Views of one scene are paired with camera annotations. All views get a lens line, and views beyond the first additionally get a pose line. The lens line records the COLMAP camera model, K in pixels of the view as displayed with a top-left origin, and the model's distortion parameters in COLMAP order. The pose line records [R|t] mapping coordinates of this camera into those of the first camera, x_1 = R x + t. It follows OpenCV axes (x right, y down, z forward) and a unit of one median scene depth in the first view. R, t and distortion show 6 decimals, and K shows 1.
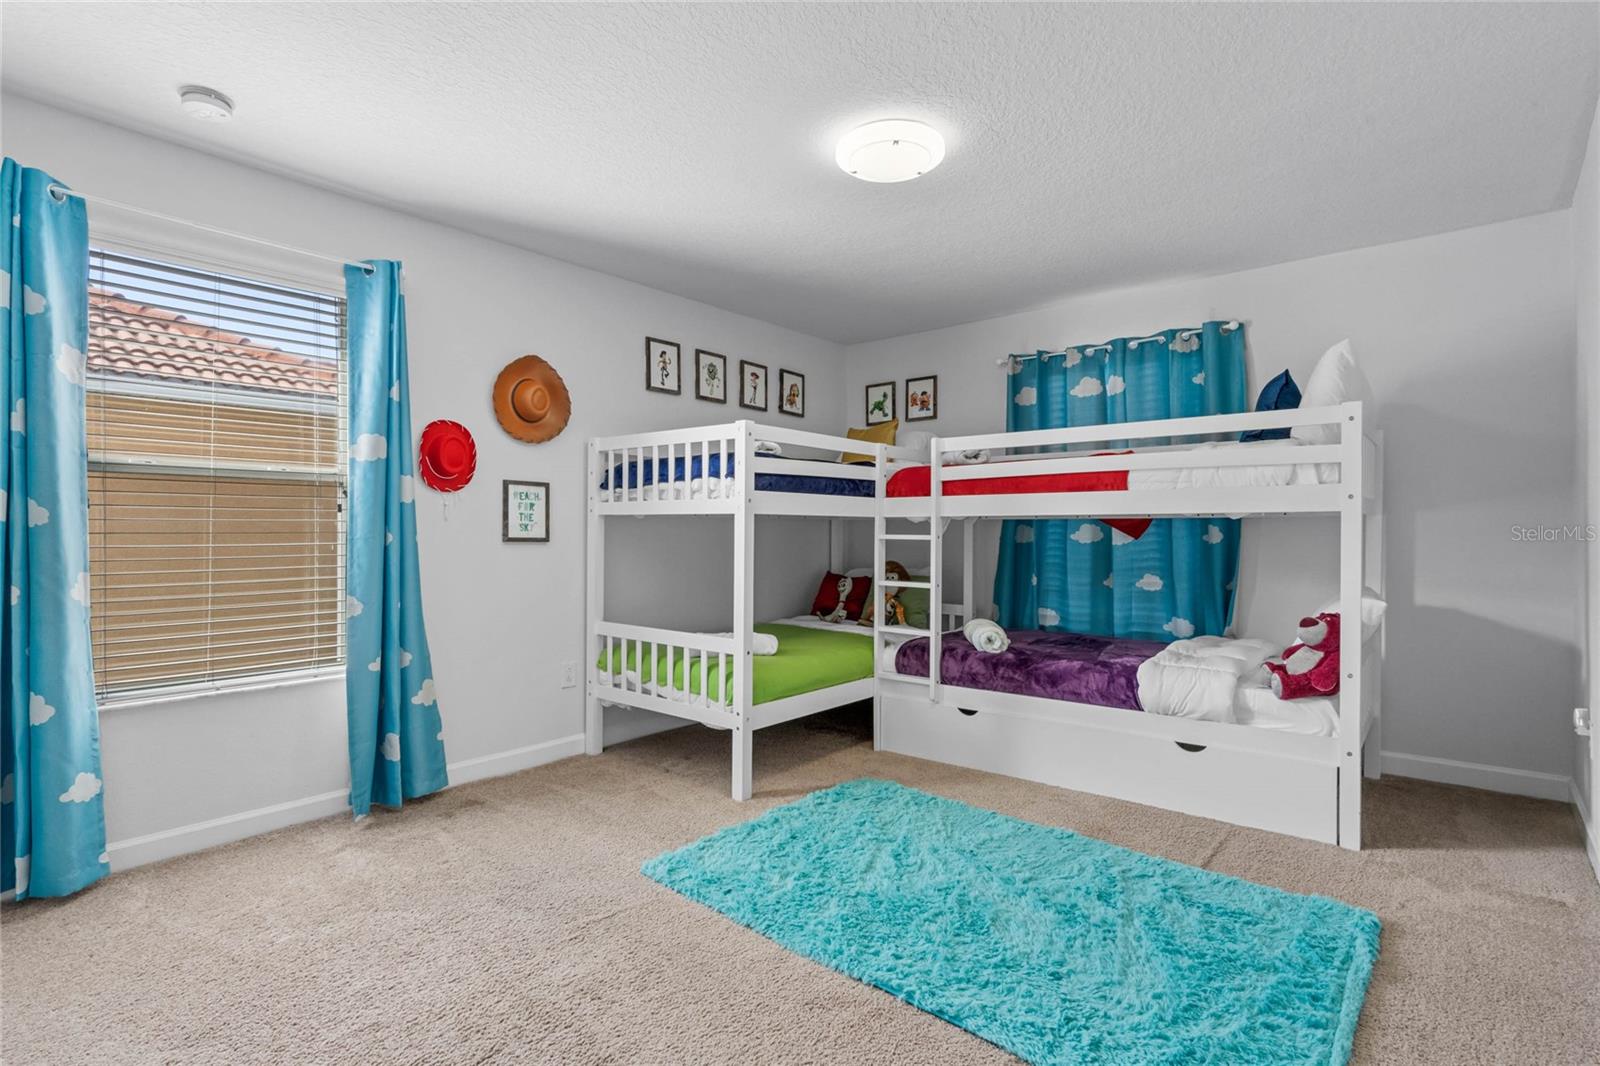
lens RADIAL K [[776.2, 0, 794.2], [0, 776.2, 534.4], [0, 0, 1]] dist [0.003692, 0.001398]
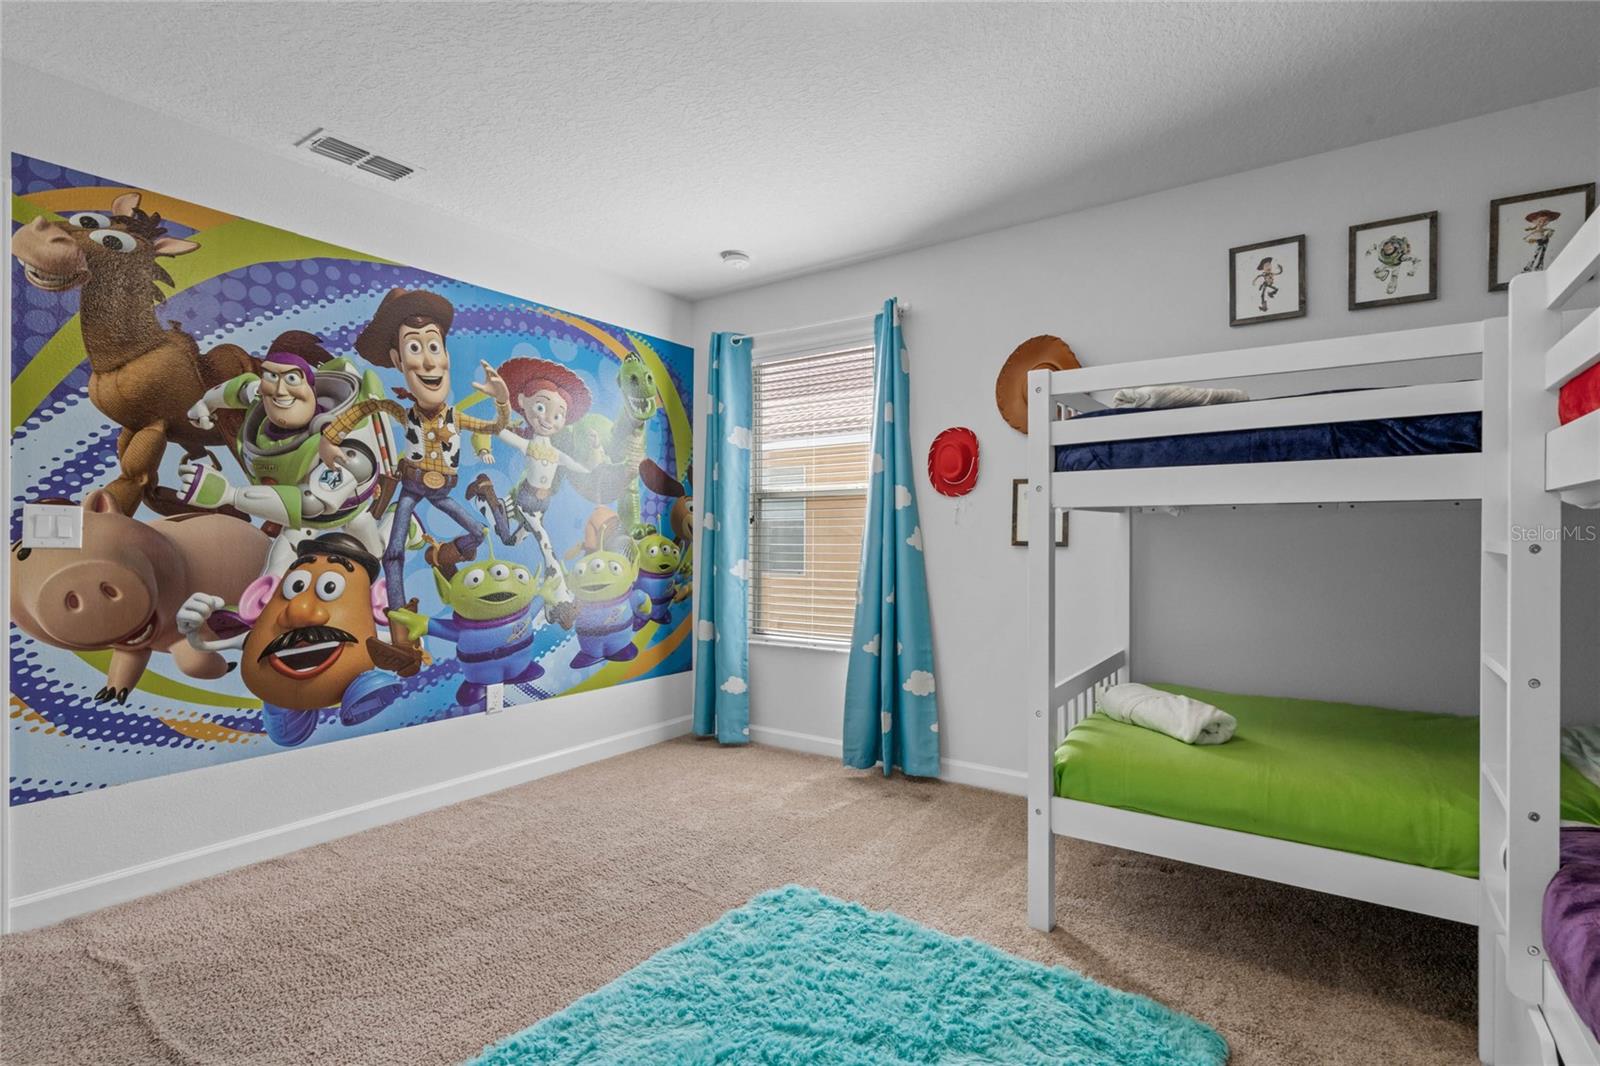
lens RADIAL K [[776.2, 0, 793.1], [0, 776.2, 536.3], [0, 0, 1]] dist [0.003692, 0.001398]
pose [[0.098829, 0.000470, -0.995104, 0.566457], [-0.002670, 0.999996, 0.000208, -0.001212], [0.995101, 0.002637, 0.098830, 0.686808]]
